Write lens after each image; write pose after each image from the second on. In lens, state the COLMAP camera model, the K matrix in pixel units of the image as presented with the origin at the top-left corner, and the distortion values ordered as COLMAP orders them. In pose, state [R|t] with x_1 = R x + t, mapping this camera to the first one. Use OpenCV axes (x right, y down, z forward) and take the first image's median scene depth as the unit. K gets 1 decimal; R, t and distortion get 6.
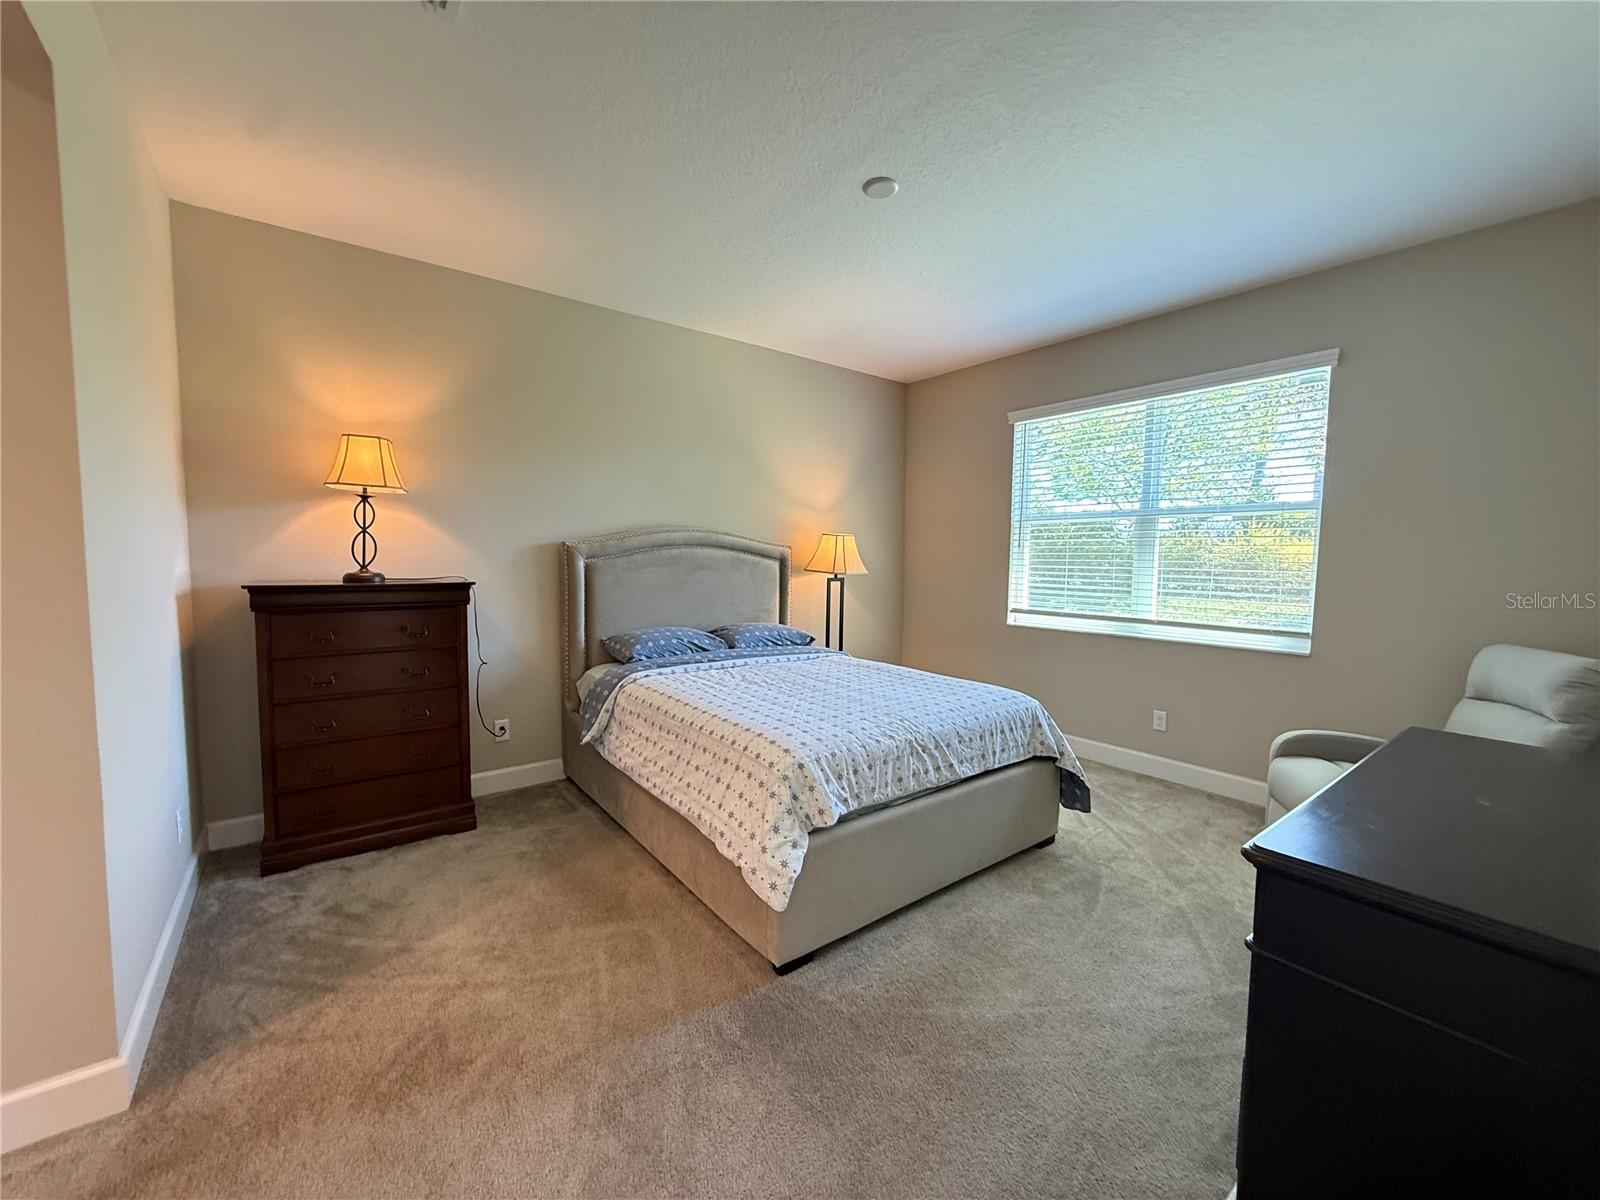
lens RADIAL K [[637.3, 0, 792.1], [0, 637.3, 600.9], [0, 0, 1]] dist [0.000689, -0.000729]
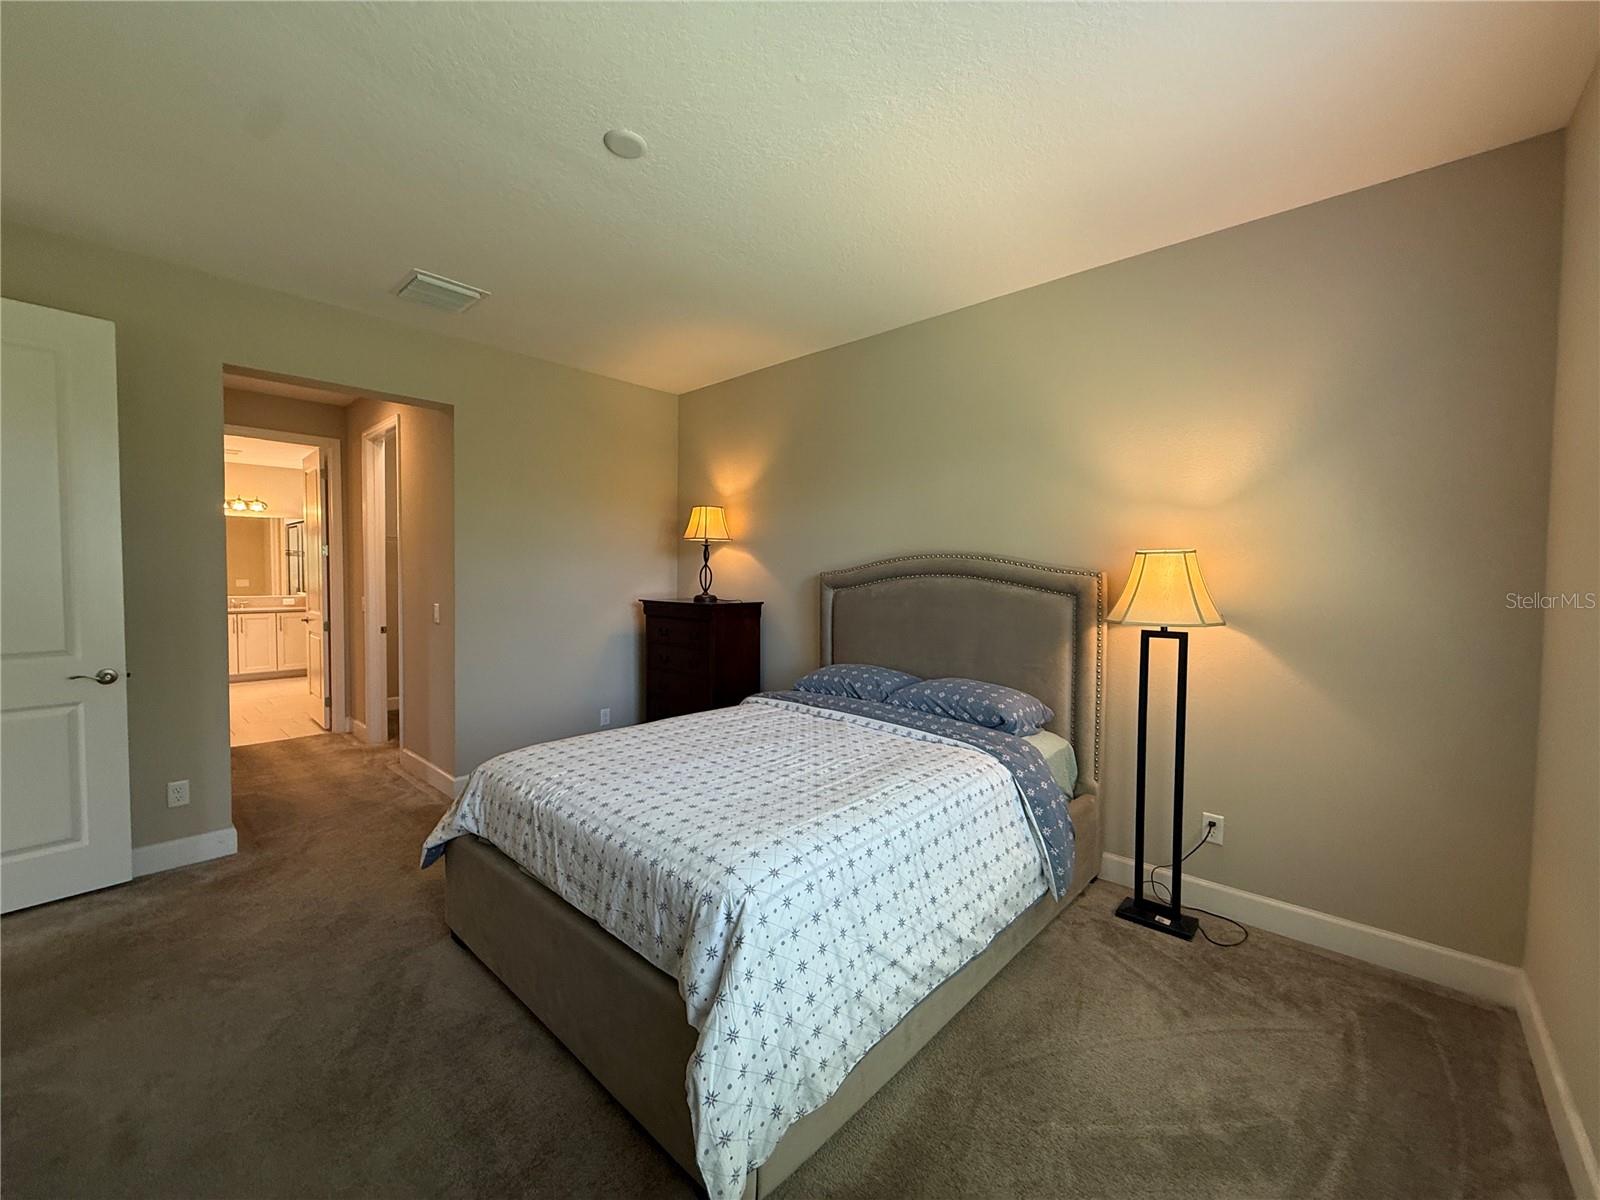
lens RADIAL K [[637.3, 0, 787.0], [0, 637.3, 604.1], [0, 0, 1]] dist [0.000689, -0.000729]
pose [[0.167567, 0.036683, -0.985178, 0.681940], [-0.076773, 0.996758, 0.024056, -0.059657], [0.982867, 0.071604, 0.169841, 0.750196]]
